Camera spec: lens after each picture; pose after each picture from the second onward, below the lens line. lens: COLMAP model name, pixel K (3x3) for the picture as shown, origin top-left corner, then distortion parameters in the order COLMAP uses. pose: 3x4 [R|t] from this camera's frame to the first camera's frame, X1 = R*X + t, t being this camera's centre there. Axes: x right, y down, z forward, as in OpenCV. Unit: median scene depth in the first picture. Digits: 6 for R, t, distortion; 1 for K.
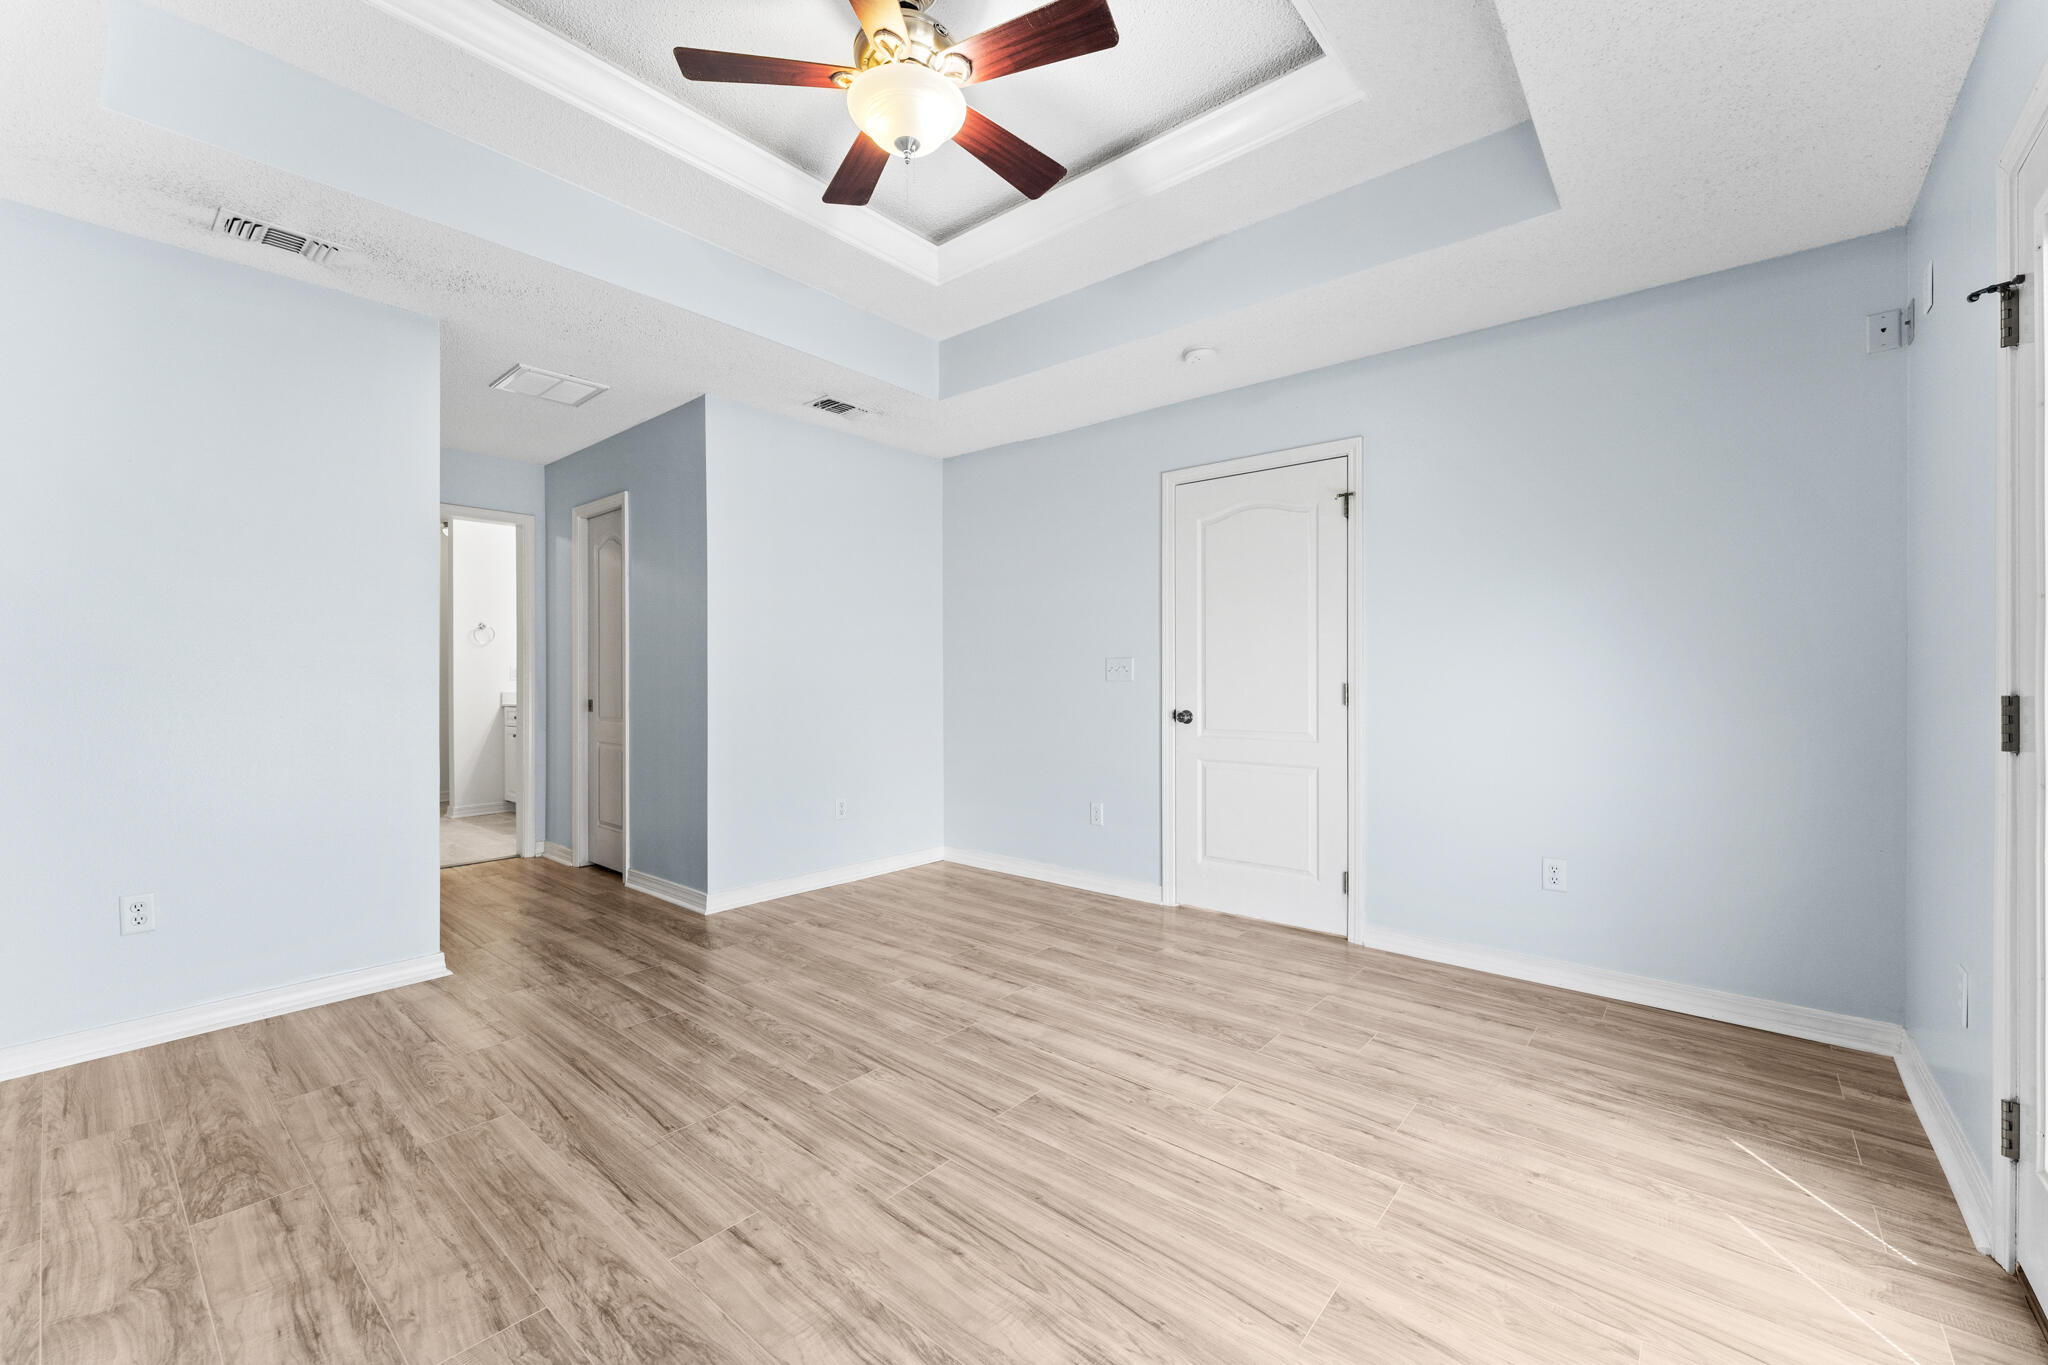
lens RADIAL K [[823.0, 0, 1017.4], [0, 823.0, 681.5], [0, 0, 1]] dist [0.000711, -0.000298]
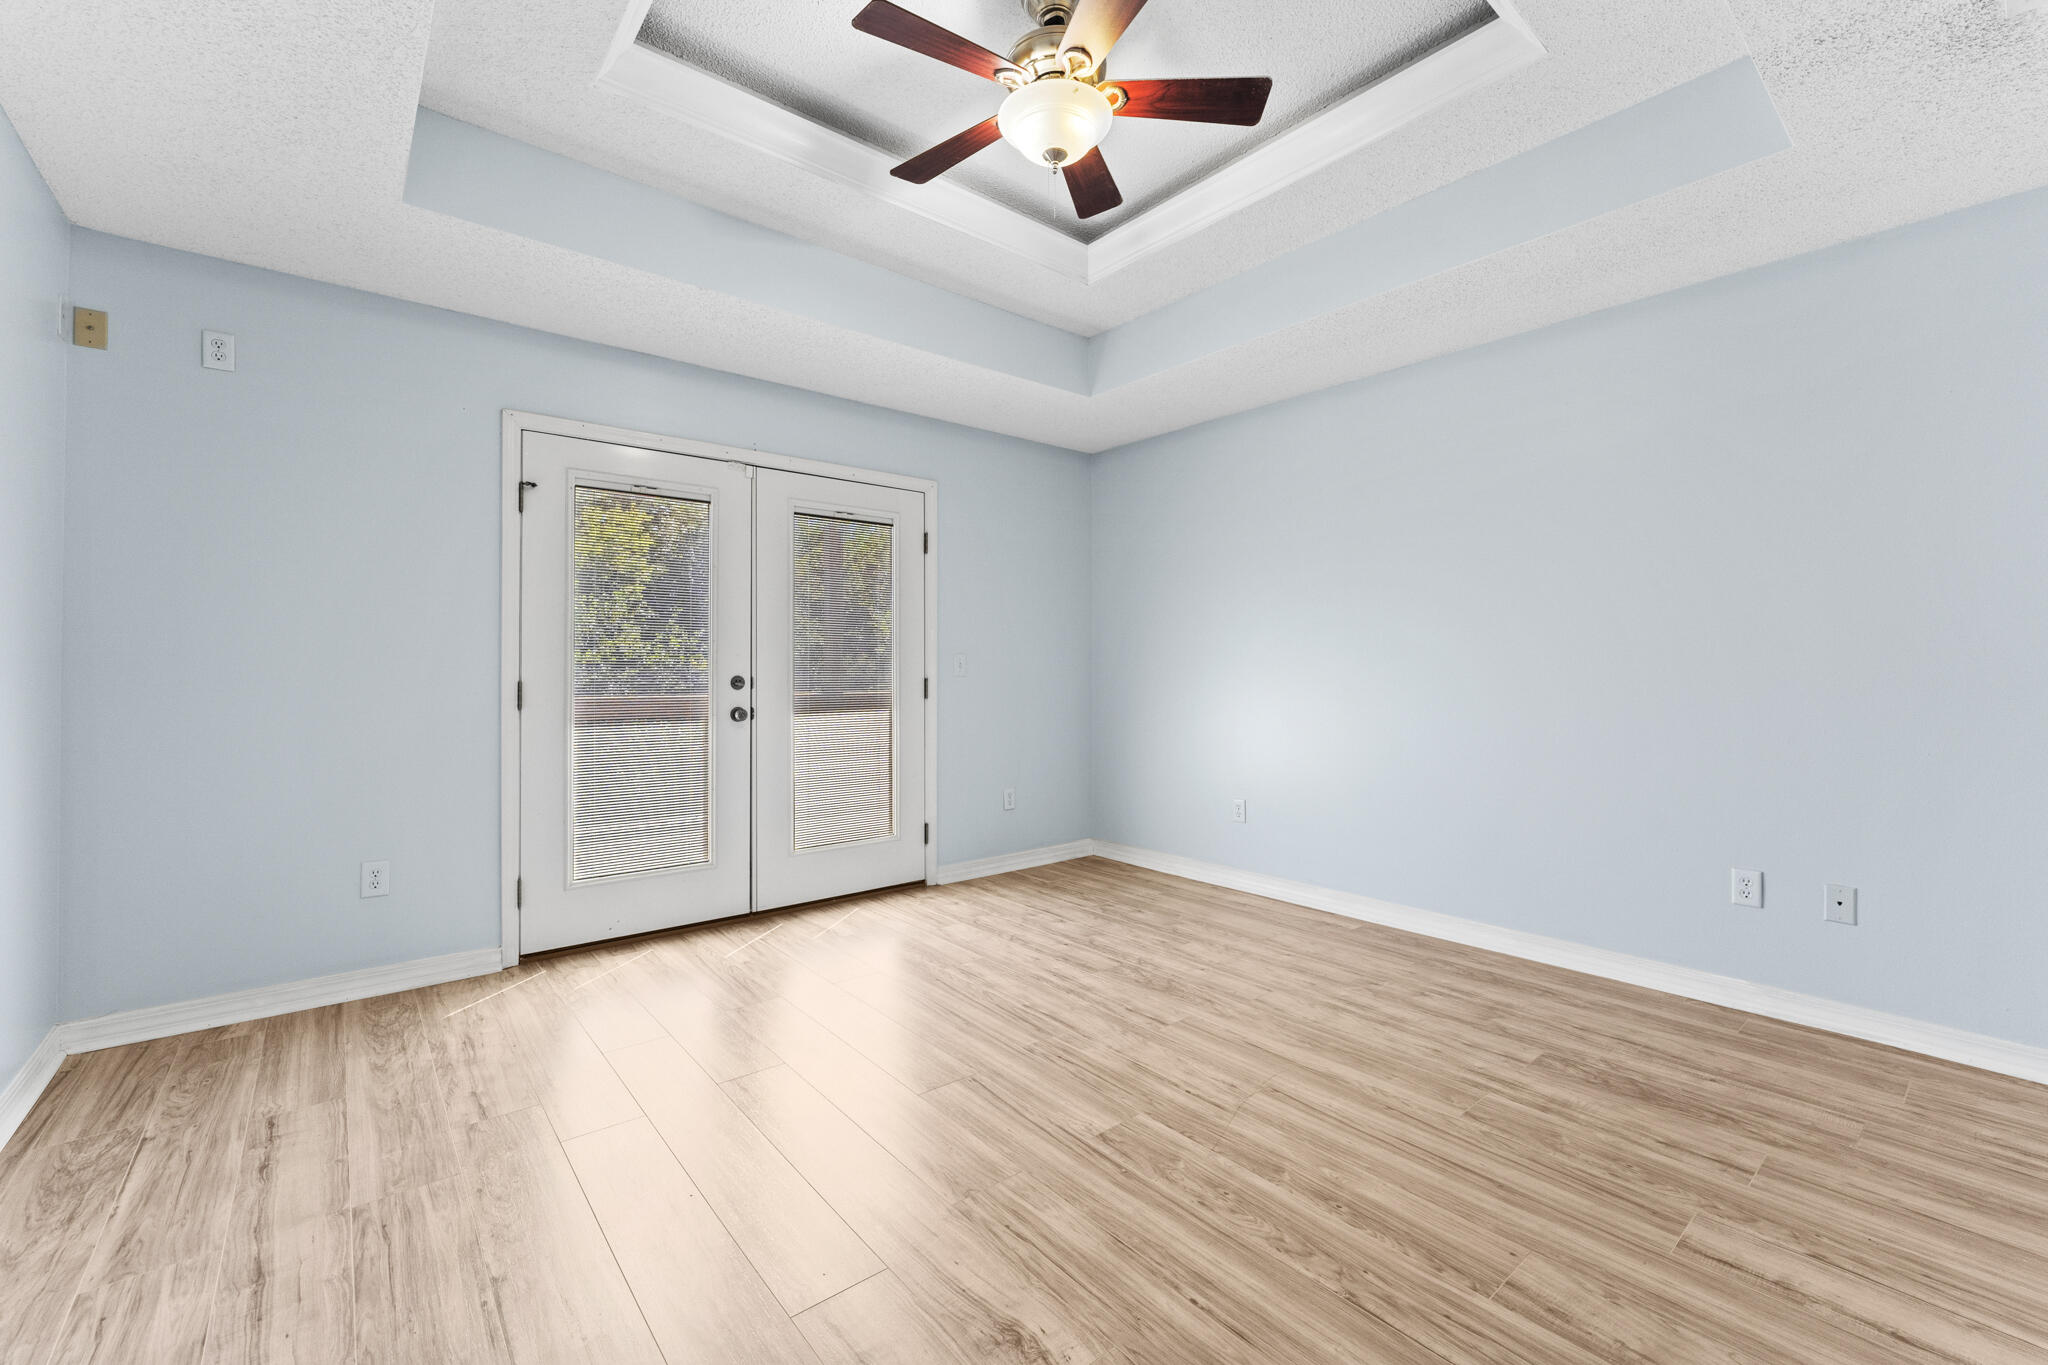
lens RADIAL K [[840.9, 0, 1024.0], [0, 840.9, 682.5], [0, 0, 1]] dist [-0.000167, -0.000066]
pose [[-0.985977, -0.002168, 0.166869, -0.265675], [0.000255, 0.999895, 0.014501, -0.006849], [-0.166883, 0.014341, -0.985872, 2.005908]]
